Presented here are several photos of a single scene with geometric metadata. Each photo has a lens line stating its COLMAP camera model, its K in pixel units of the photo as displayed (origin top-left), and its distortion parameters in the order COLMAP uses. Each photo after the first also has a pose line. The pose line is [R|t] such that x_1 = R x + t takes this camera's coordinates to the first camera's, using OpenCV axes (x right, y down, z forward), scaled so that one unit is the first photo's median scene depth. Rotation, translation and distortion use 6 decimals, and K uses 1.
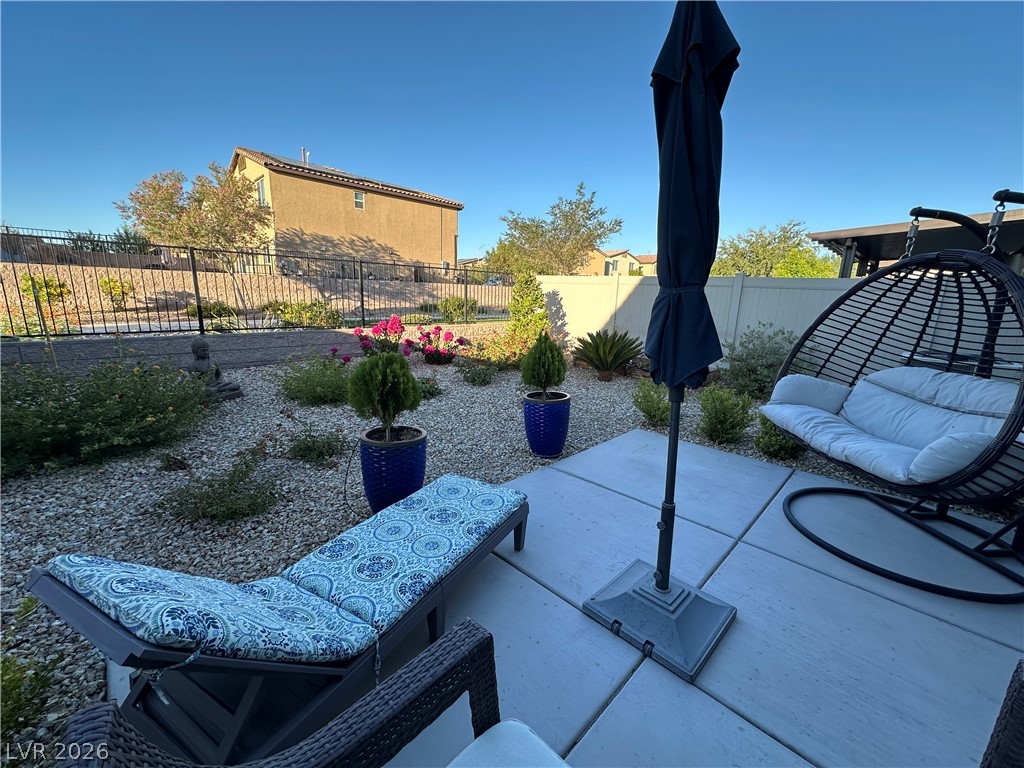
lens RADIAL K [[409.5, 0, 514.5], [0, 409.5, 381.2], [0, 0, 1]] dist [0.001688, -0.000391]
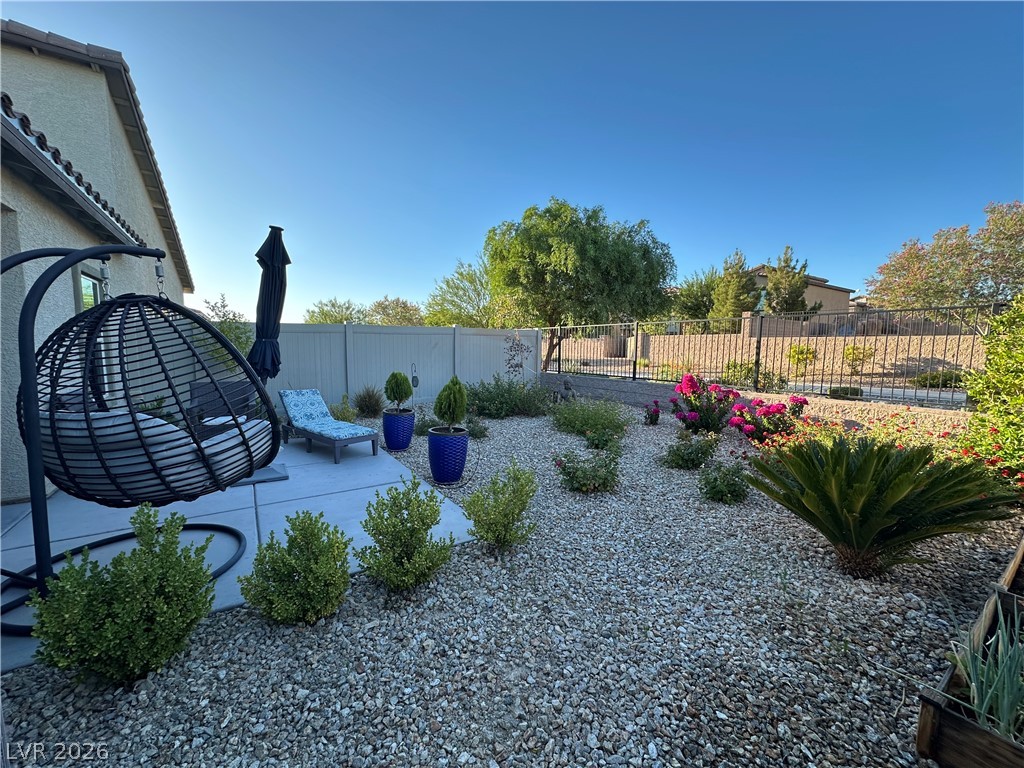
lens RADIAL K [[409.5, 0, 514.5], [0, 409.5, 381.2], [0, 0, 1]] dist [0.001688, -0.000391]
pose [[-0.188759, 0.054739, -0.980497, 0.218174], [-0.220038, 0.970701, 0.096553, -0.047092], [0.957055, 0.233971, -0.171184, 0.250512]]
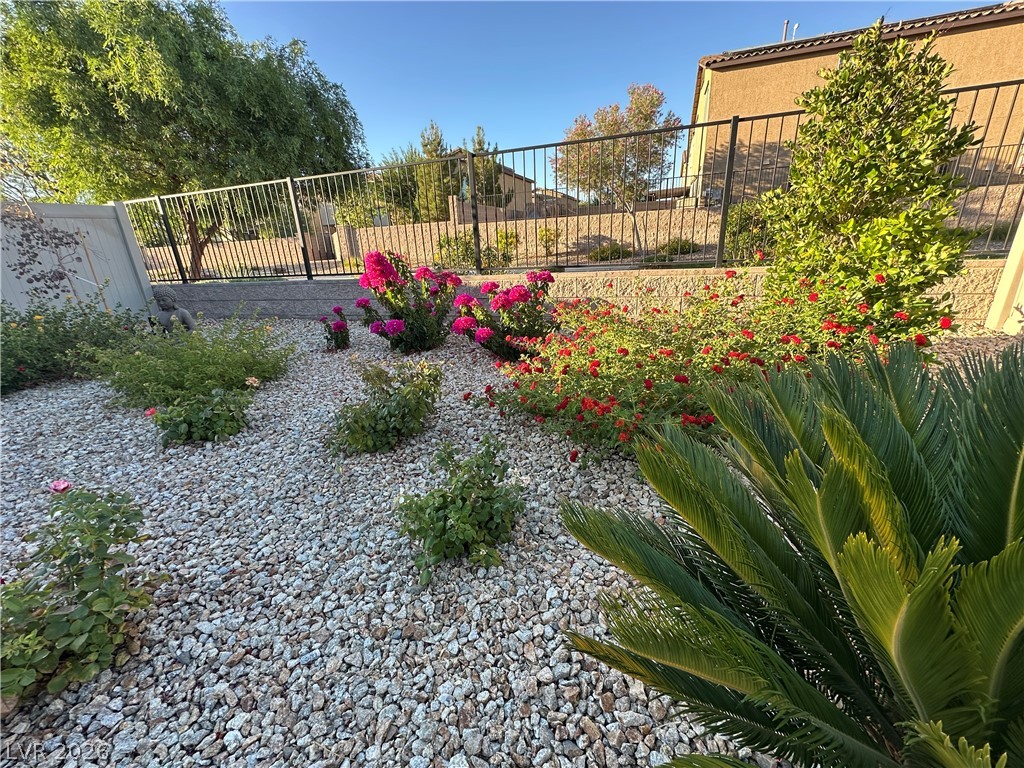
lens RADIAL K [[409.5, 0, 514.5], [0, 409.5, 381.2], [0, 0, 1]] dist [0.001688, -0.000391]
pose [[0.437158, 0.241119, -0.866461, 0.082010], [-0.122069, 0.970385, 0.208452, -0.041853], [0.891063, 0.014642, 0.453644, 0.295265]]
